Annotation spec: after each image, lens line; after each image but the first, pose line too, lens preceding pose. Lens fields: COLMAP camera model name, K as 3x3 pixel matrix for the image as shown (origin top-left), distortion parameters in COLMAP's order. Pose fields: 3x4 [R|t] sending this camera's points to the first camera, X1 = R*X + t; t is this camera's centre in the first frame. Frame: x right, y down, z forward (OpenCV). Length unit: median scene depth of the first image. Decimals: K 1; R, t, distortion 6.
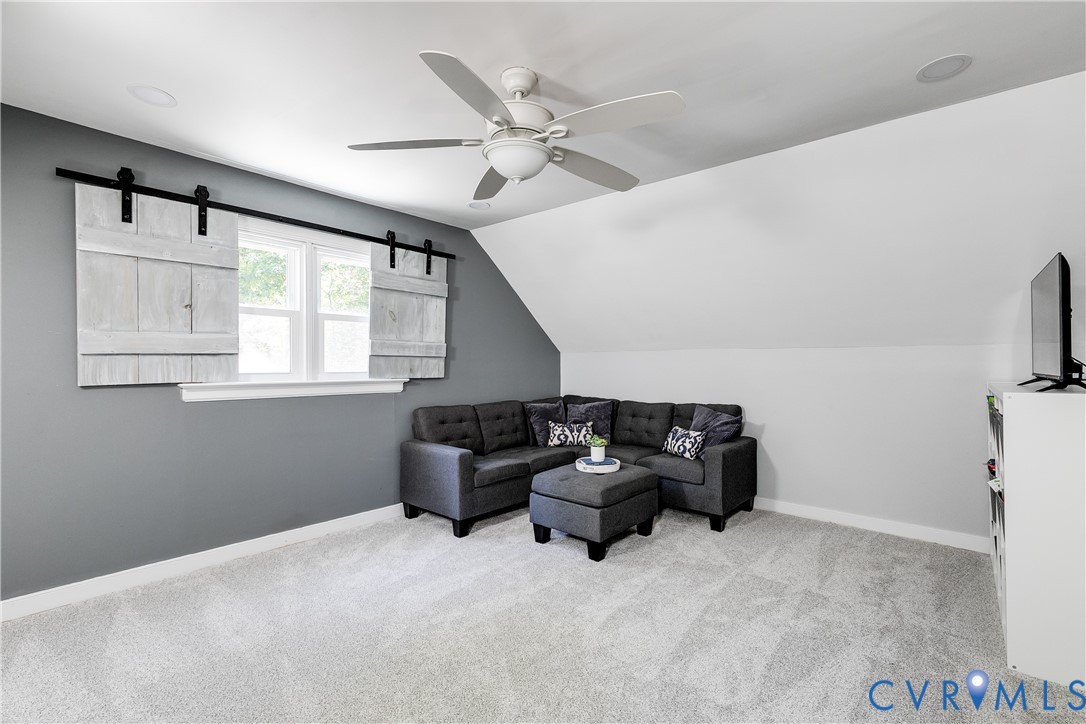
lens RADIAL K [[495.8, 0, 548.5], [0, 495.8, 361.7], [0, 0, 1]] dist [0.003994, -0.002144]
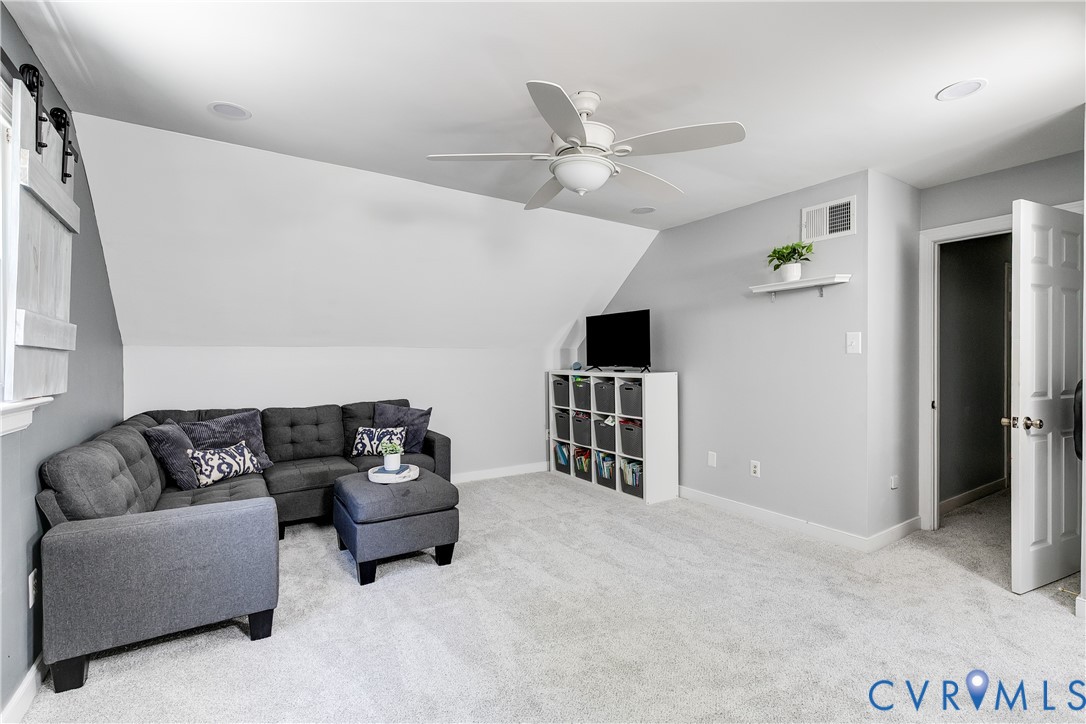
lens RADIAL K [[495.8, 0, 551.1], [0, 495.8, 359.1], [0, 0, 1]] dist [0.003994, -0.002144]
pose [[0.269264, -0.000130, 0.963066, -0.709763], [0.005970, 0.999981, -0.001534, 0.003710], [-0.963048, 0.006162, 0.269260, 0.490868]]
